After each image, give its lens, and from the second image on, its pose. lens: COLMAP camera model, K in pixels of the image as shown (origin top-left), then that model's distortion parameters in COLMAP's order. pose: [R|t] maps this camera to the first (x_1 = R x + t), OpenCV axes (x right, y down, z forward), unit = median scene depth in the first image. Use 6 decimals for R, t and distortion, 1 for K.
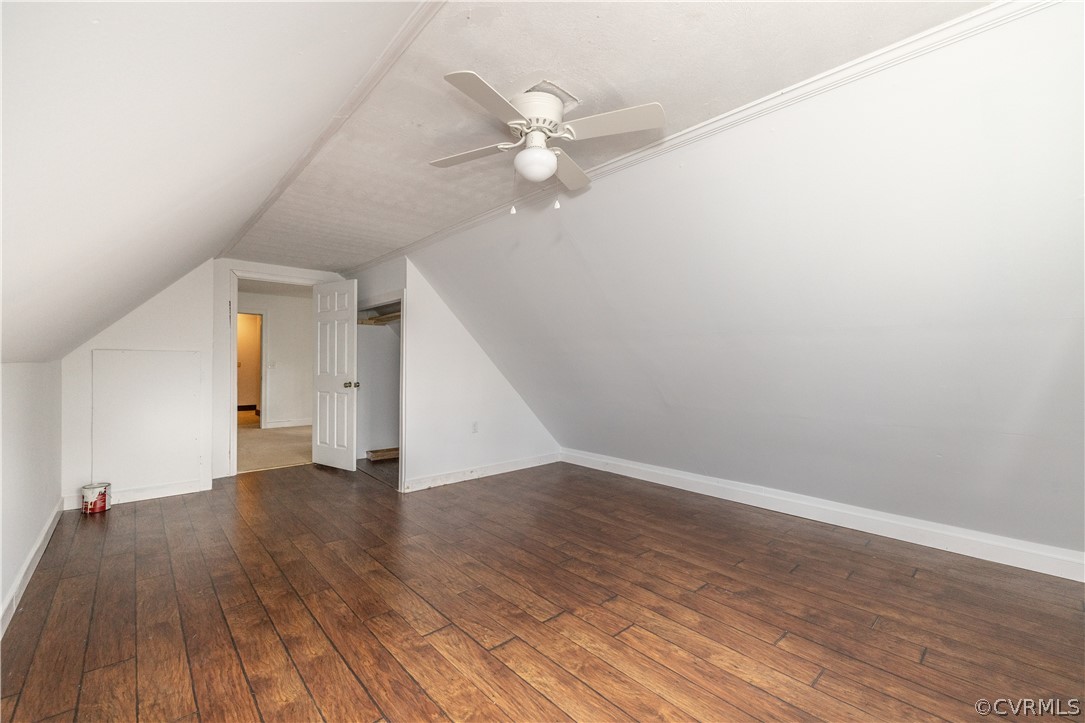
lens RADIAL K [[458.1, 0, 549.5], [0, 458.1, 364.3], [0, 0, 1]] dist [-0.002359, 0.000051]
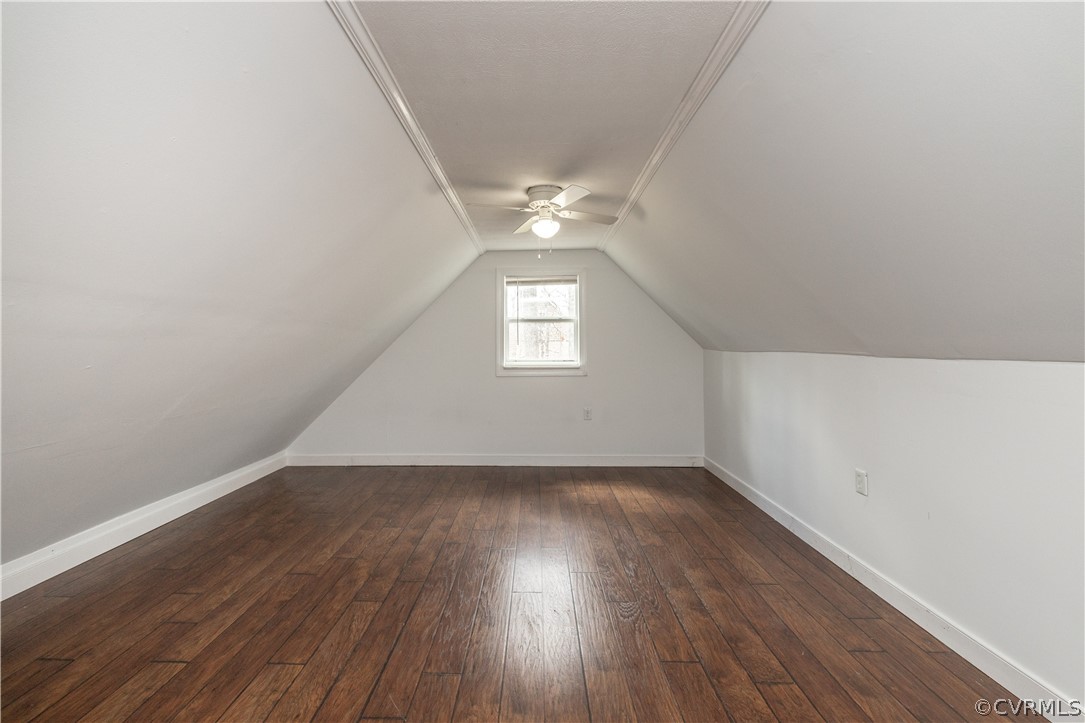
lens RADIAL K [[458.1, 0, 549.5], [0, 458.1, 364.3], [0, 0, 1]] dist [-0.002359, 0.000051]
pose [[-0.751615, -0.029688, 0.658933, -0.739148], [-0.002804, 0.999121, 0.041817, -0.013978], [-0.659596, 0.029583, -0.751038, 1.508387]]
